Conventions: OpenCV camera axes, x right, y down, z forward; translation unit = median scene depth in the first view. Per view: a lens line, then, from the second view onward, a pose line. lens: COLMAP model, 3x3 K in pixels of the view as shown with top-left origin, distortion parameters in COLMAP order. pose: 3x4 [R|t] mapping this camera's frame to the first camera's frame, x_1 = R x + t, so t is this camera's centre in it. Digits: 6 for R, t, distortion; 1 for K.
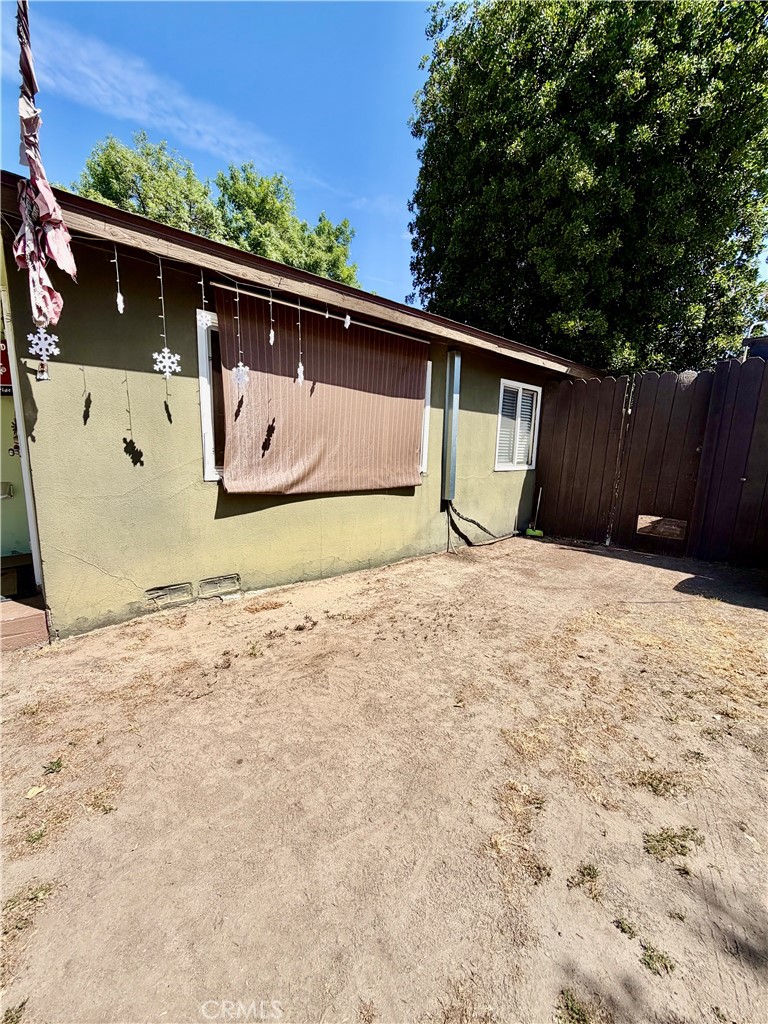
lens RADIAL K [[409.9, 0, 386.5], [0, 409.9, 514.8], [0, 0, 1]] dist [0.000150, -0.000129]
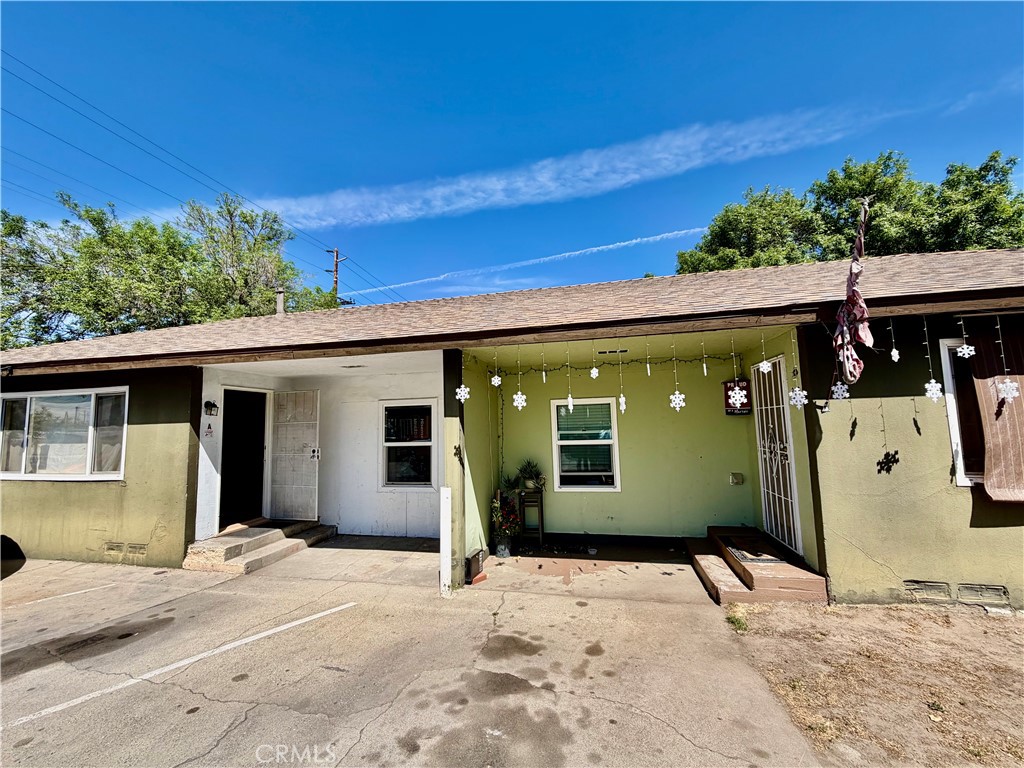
lens RADIAL K [[409.9, 0, 511.8], [0, 409.9, 385.4], [0, 0, 1]] dist [0.000150, -0.000129]
pose [[0.580947, -0.114257, -0.805882, -0.227211], [-0.098601, 0.972928, -0.209020, 0.000713], [0.807947, 0.200890, 0.553954, -0.606991]]
